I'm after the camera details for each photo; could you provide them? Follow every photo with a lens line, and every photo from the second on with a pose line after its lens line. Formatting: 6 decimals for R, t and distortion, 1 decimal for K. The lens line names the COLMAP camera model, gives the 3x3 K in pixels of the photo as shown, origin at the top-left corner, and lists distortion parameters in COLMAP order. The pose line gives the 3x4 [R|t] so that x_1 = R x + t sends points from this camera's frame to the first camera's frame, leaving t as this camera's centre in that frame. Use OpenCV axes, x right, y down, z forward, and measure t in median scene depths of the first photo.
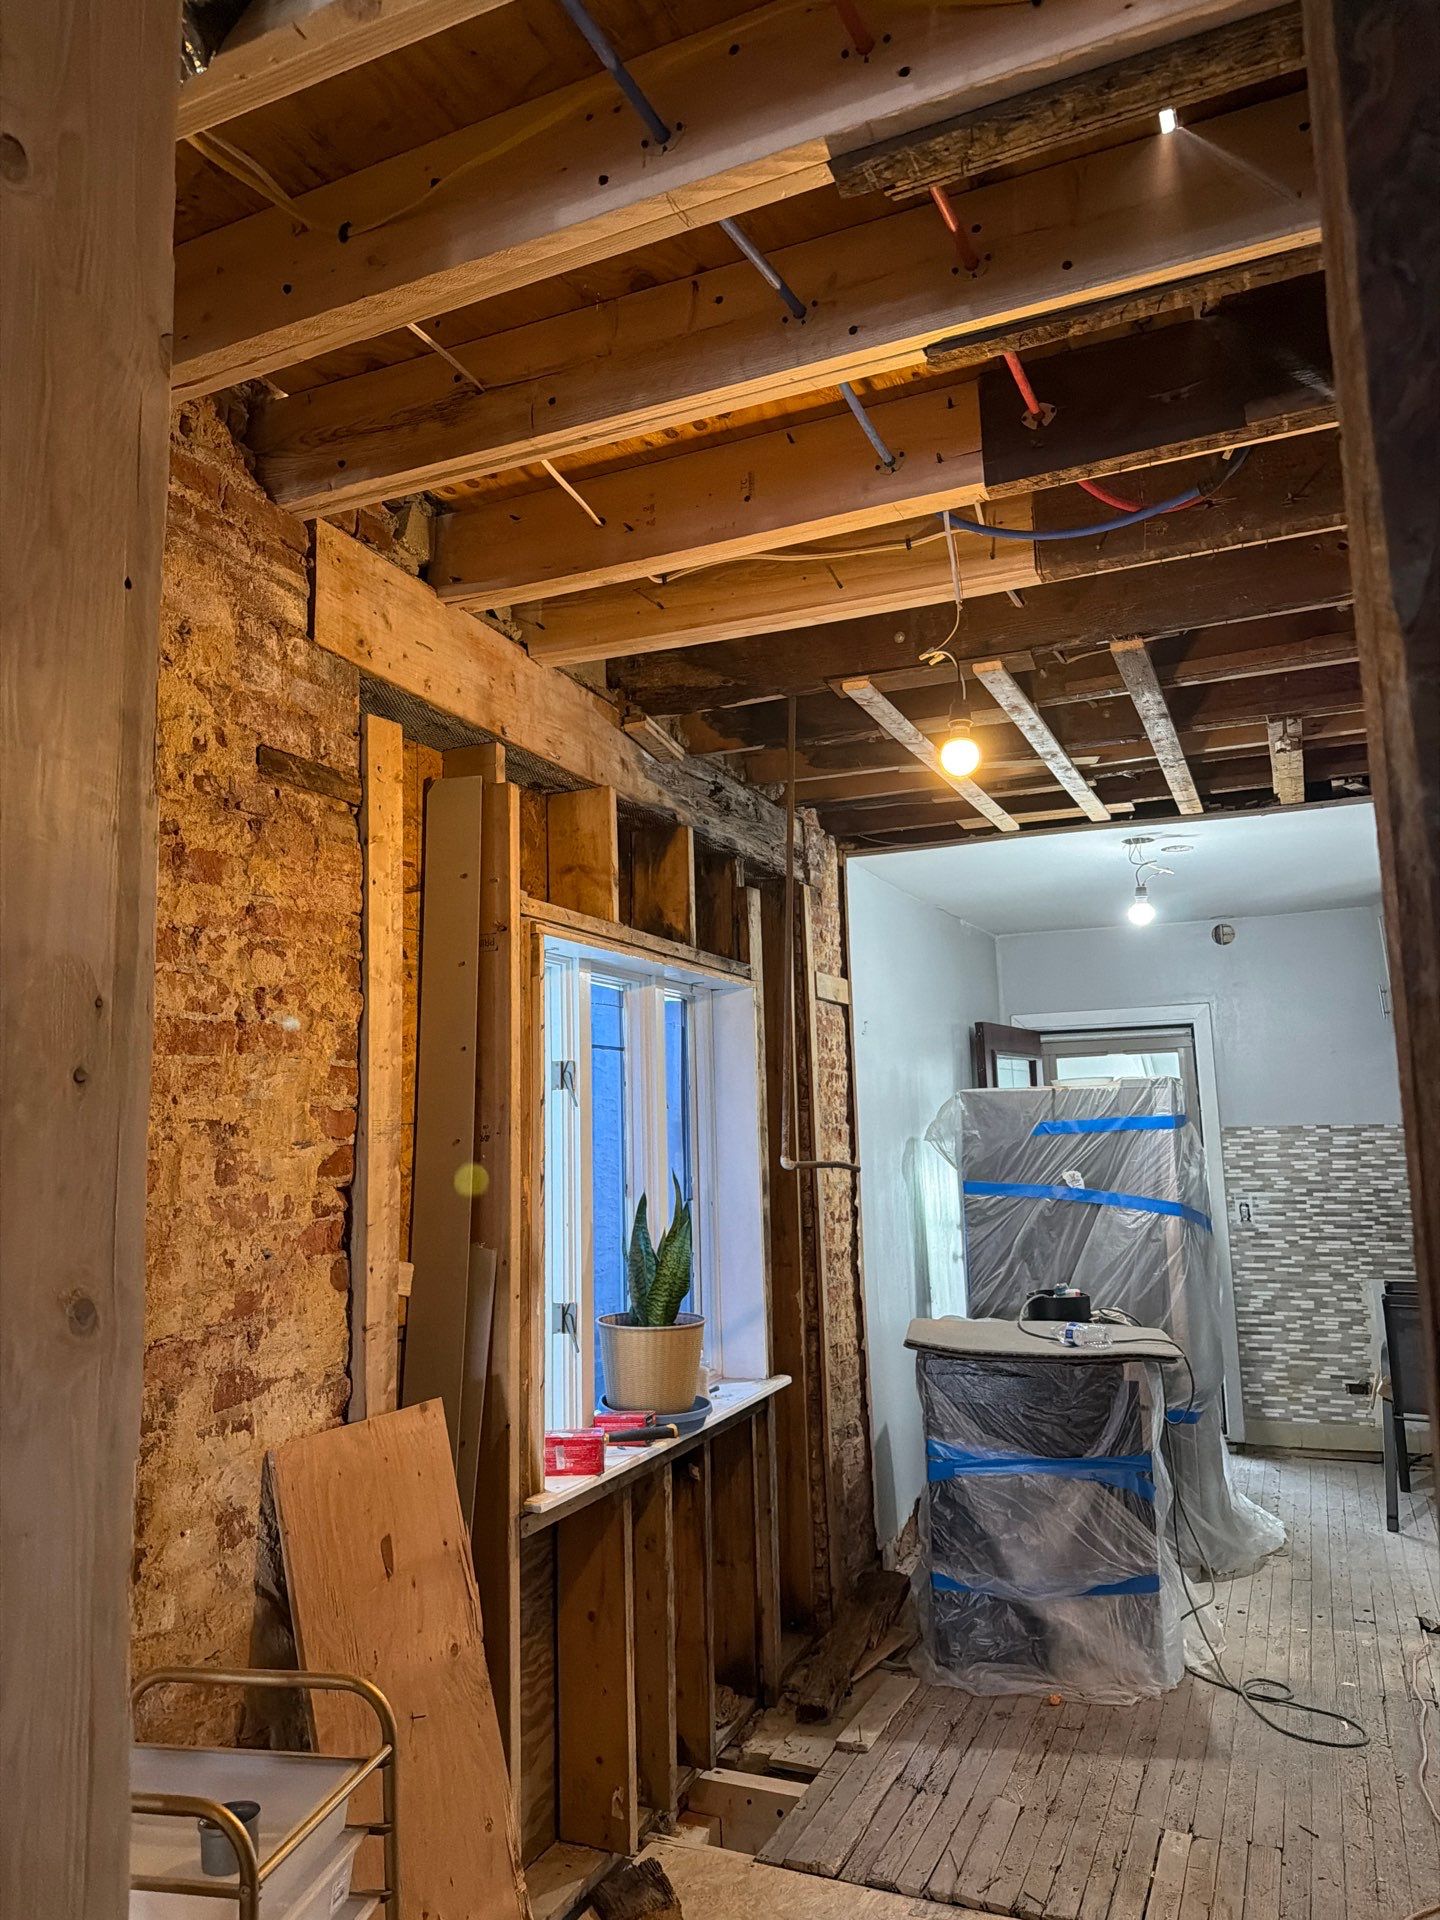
lens RADIAL K [[1342.1, 0, 708.0], [0, 1342.1, 956.5], [0, 0, 1]] dist [0.164133, -0.333164]
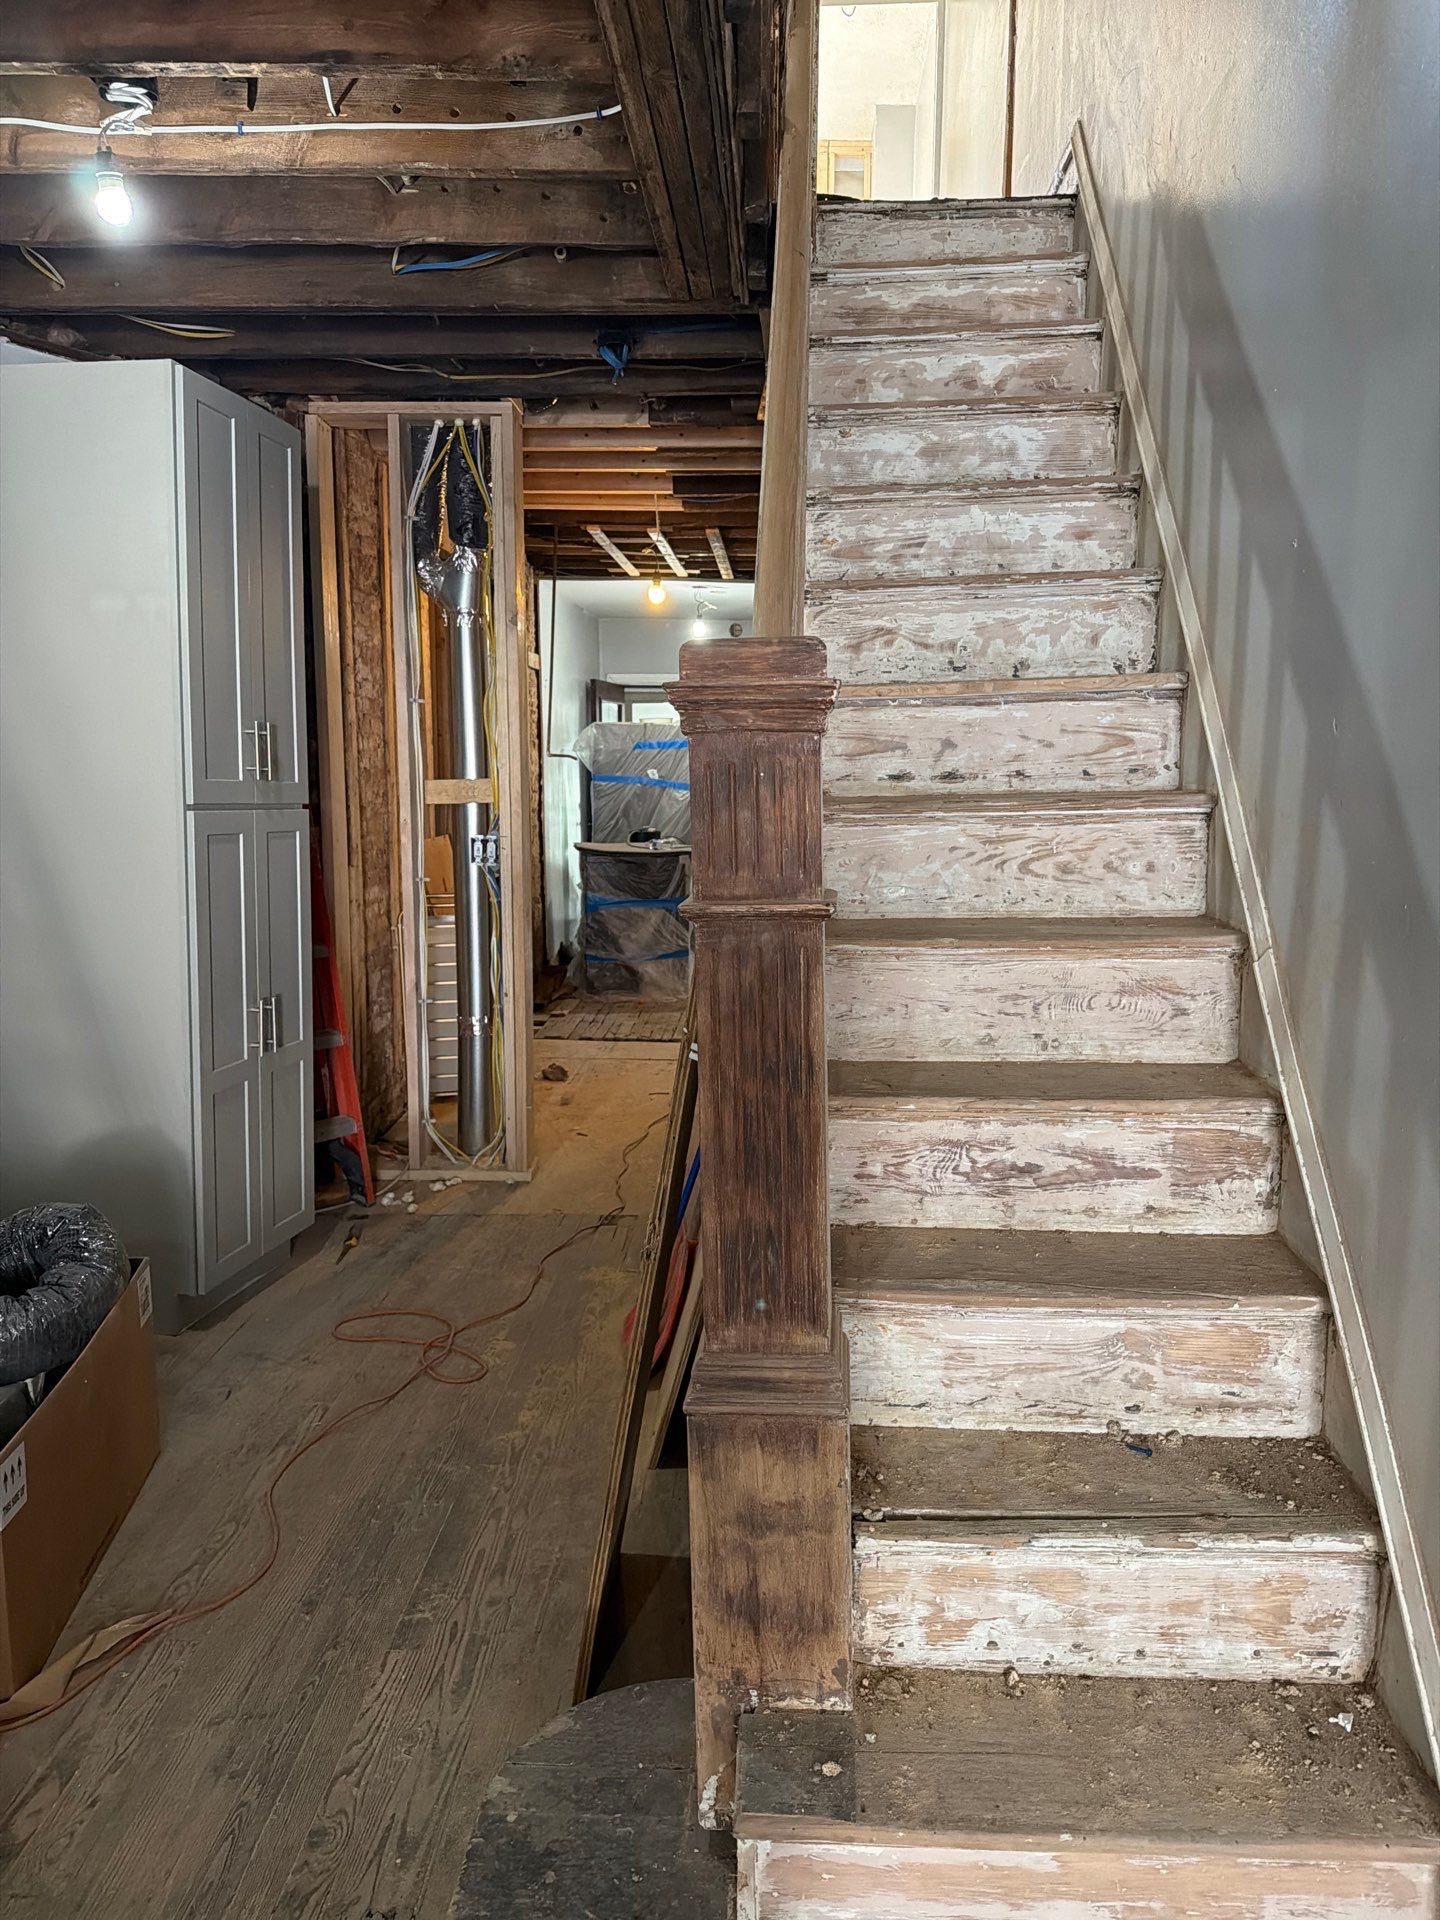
lens RADIAL K [[1344.2, 0, 724.8], [0, 1344.2, 959.3], [0, 0, 1]] dist [0.152156, -0.258415]
pose [[0.933308, -0.024094, 0.358268, -0.339771], [-0.073747, 0.963615, 0.256919, -0.079458], [-0.351422, -0.266205, 0.897573, -0.836864]]
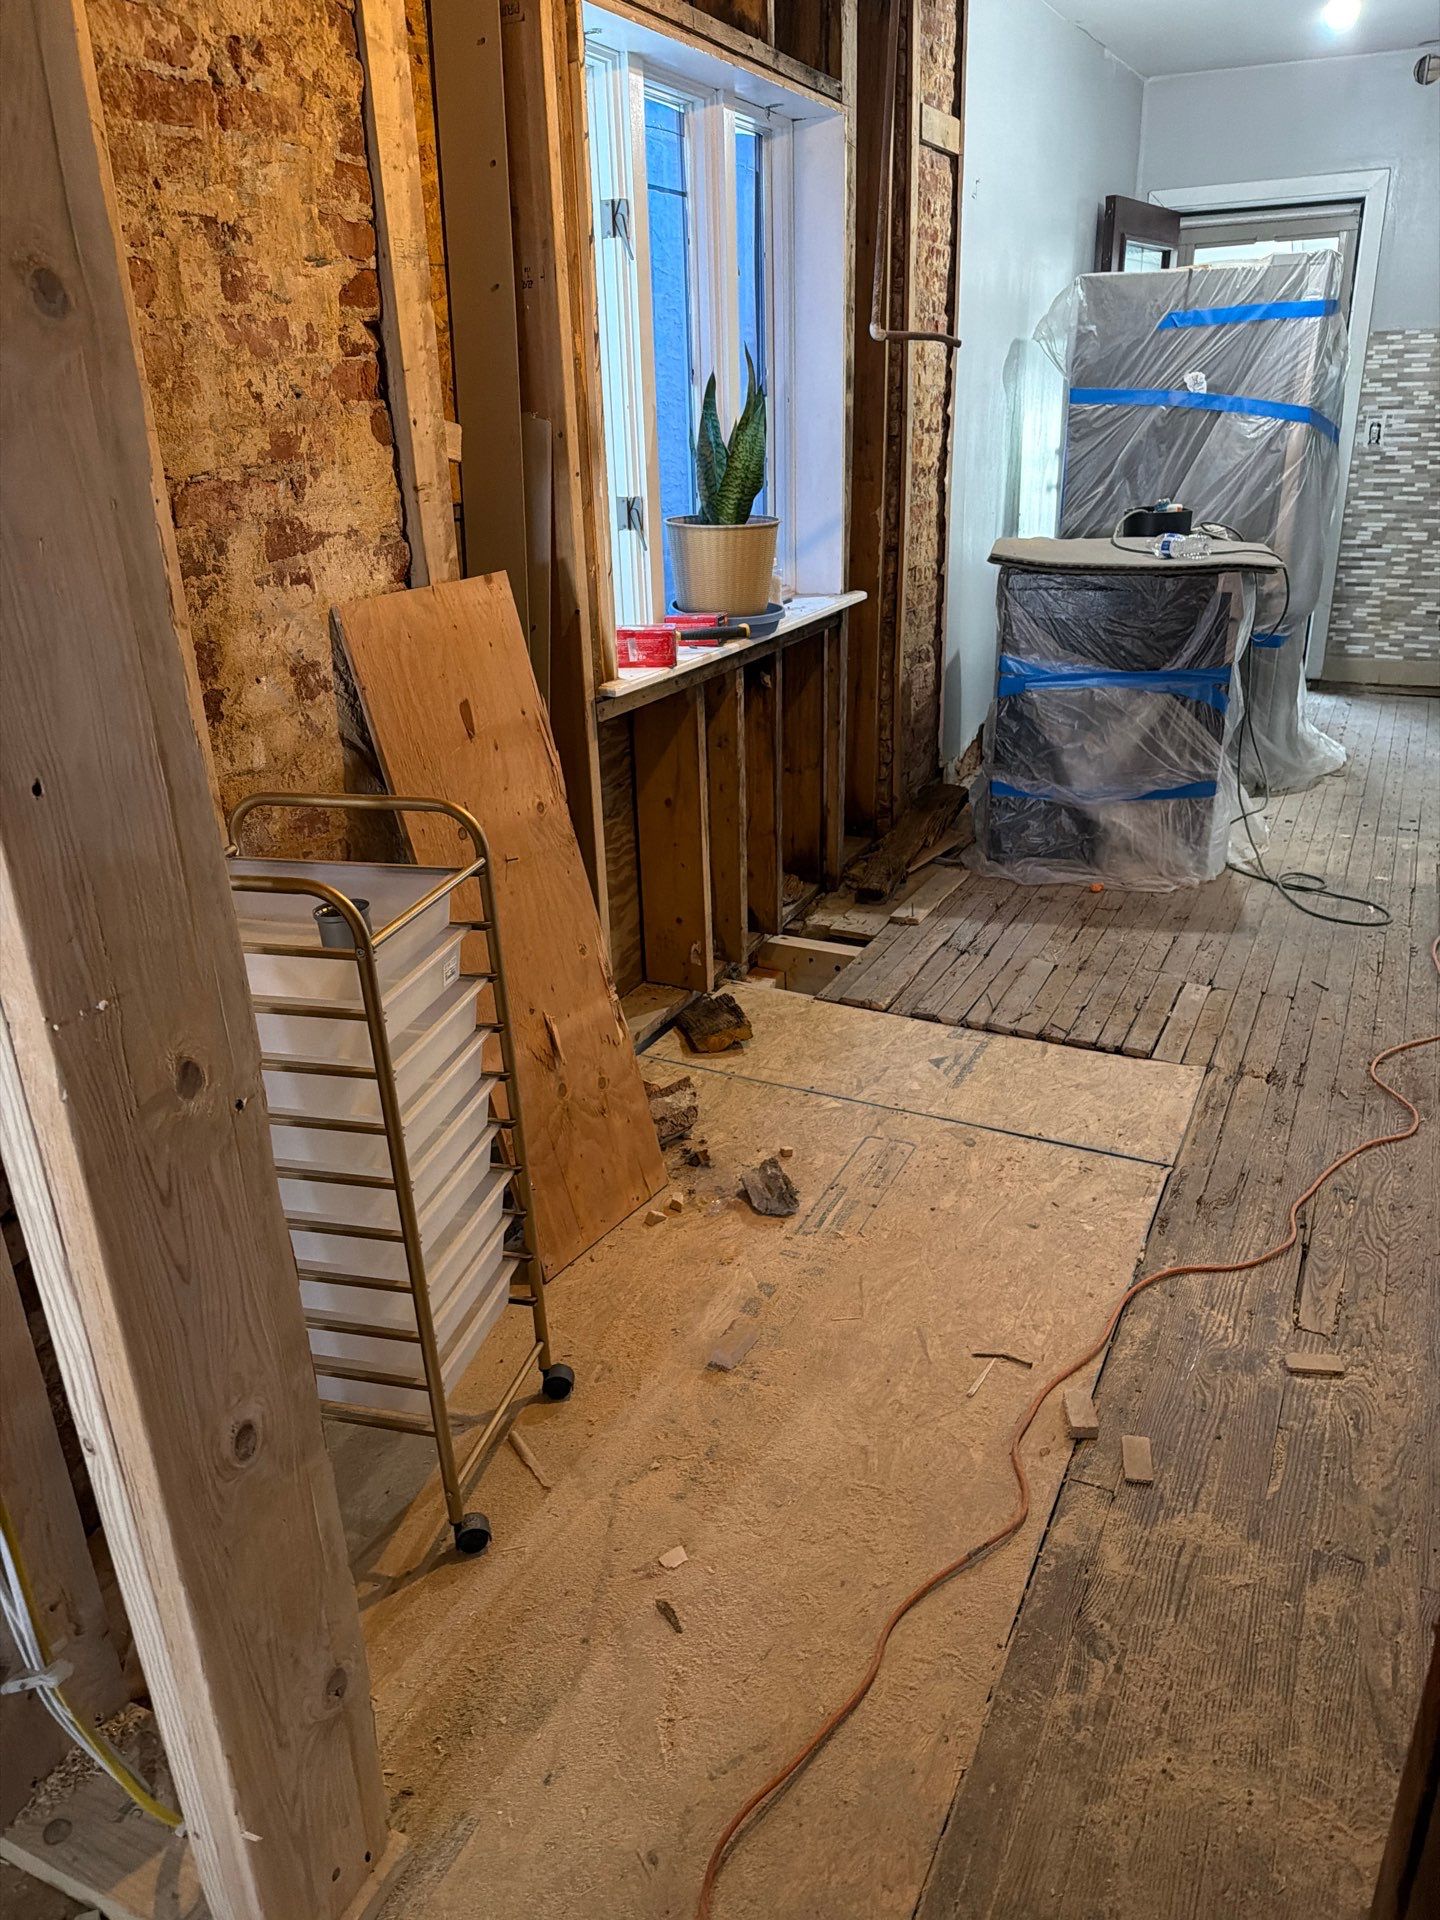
lens RADIAL K [[1362.4, 0, 709.6], [0, 1362.4, 974.3], [0, 0, 1]] dist [0.049938, -0.063293]
pose [[0.998838, 0.014147, -0.046064, -0.001753], [0.011086, 0.862830, 0.505373, 0.045241], [0.046895, -0.505297, 0.861670, 0.017575]]
